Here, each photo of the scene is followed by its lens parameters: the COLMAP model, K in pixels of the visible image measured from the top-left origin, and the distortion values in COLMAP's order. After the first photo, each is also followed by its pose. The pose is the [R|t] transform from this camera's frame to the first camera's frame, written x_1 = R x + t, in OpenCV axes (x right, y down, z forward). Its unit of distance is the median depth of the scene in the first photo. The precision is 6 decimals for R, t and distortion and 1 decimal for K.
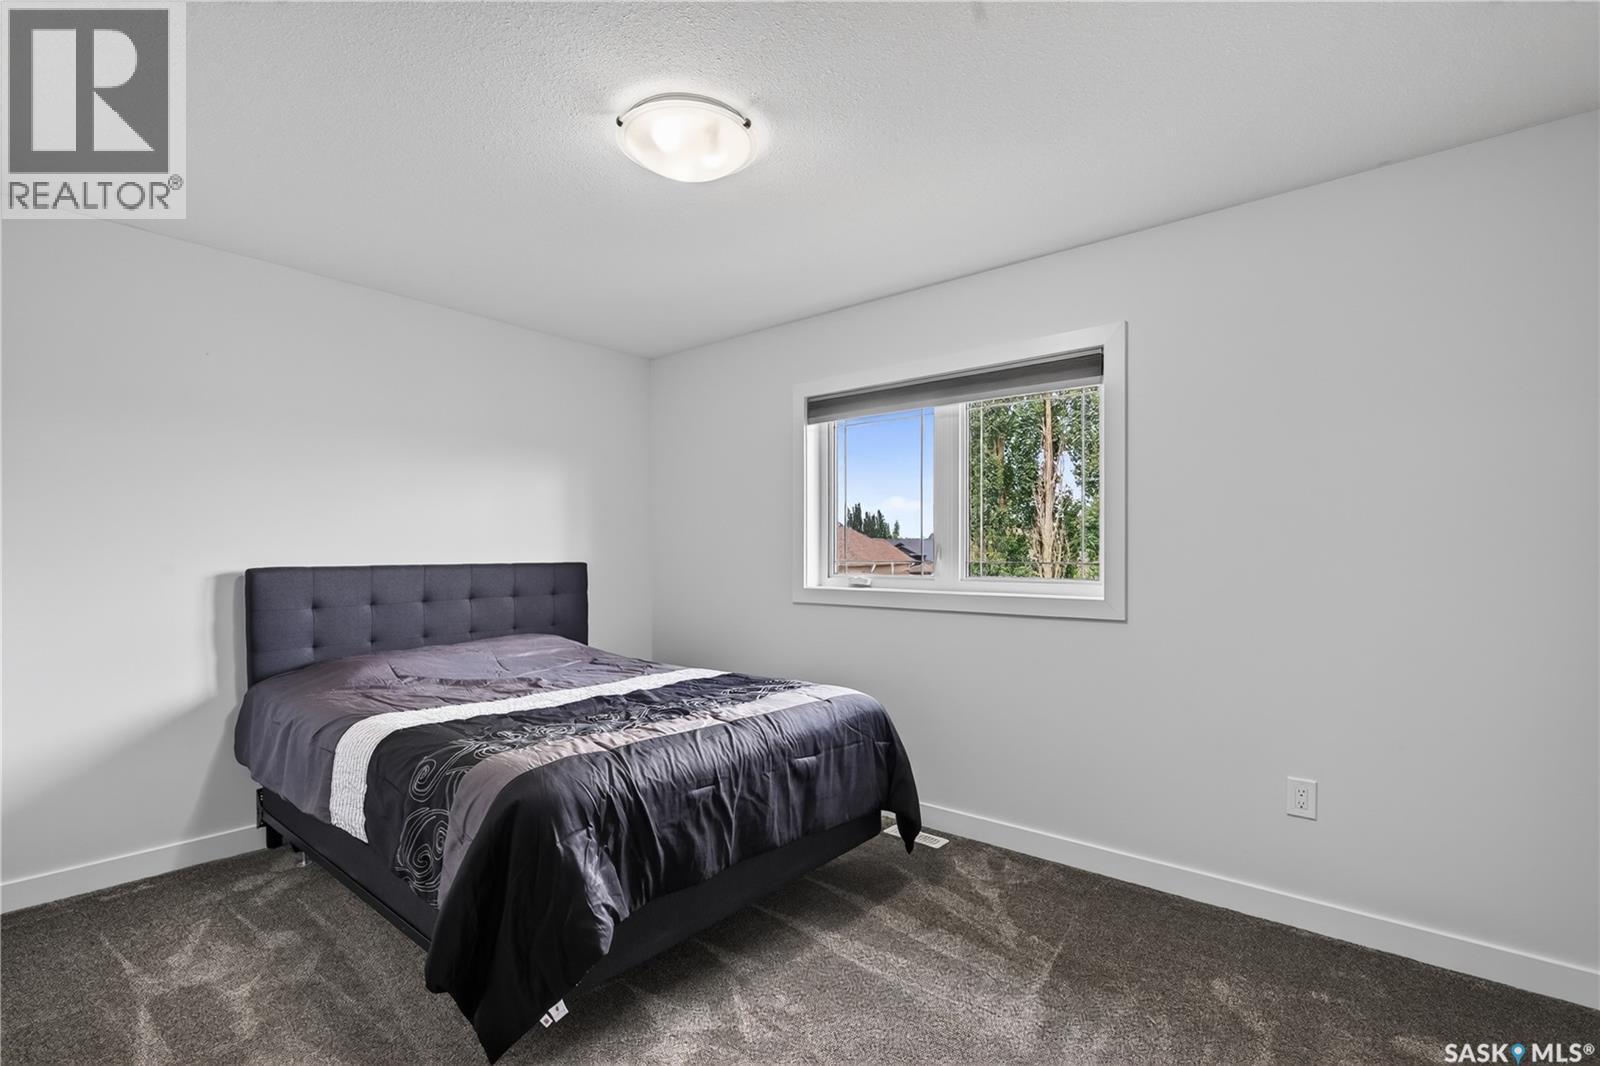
lens RADIAL K [[726.4, 0, 790.0], [0, 726.4, 547.3], [0, 0, 1]] dist [-0.014938, -0.000291]
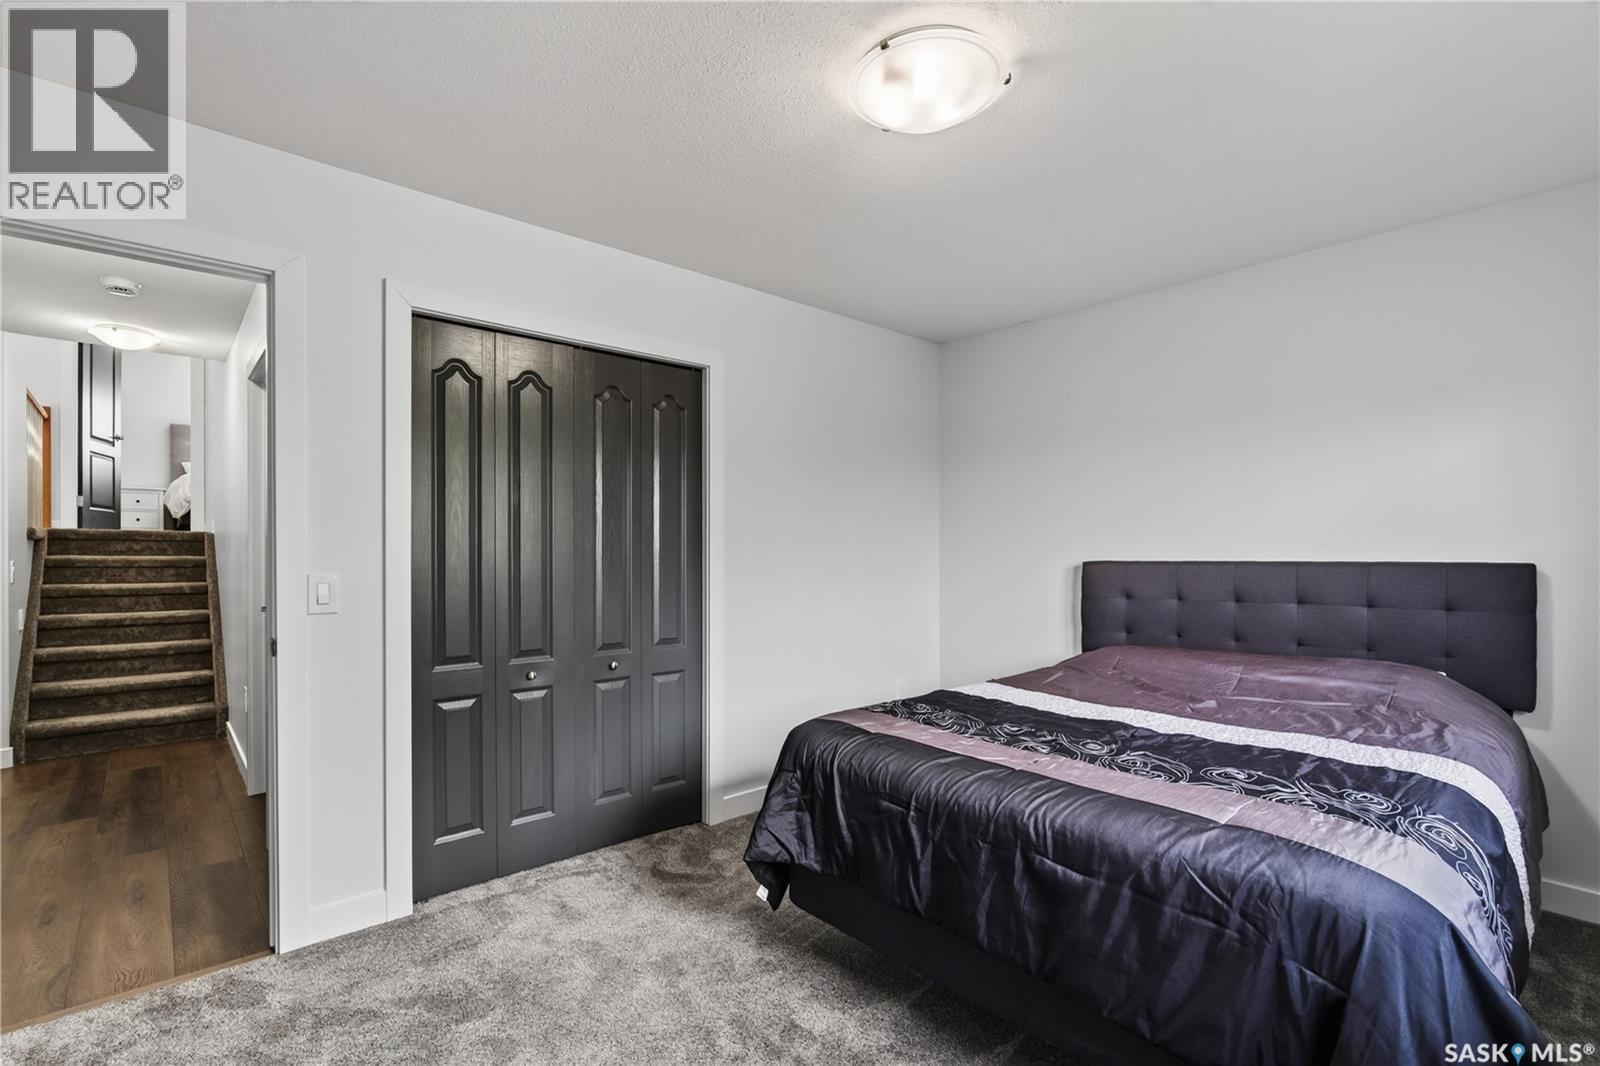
lens RADIAL K [[726.4, 0, 790.0], [0, 726.4, 547.3], [0, 0, 1]] dist [-0.014938, -0.000291]
pose [[-0.129875, 0.002037, -0.991528, 0.549136], [0.014639, 0.999893, 0.000137, -0.002031], [0.991422, -0.014497, -0.129890, 0.660641]]
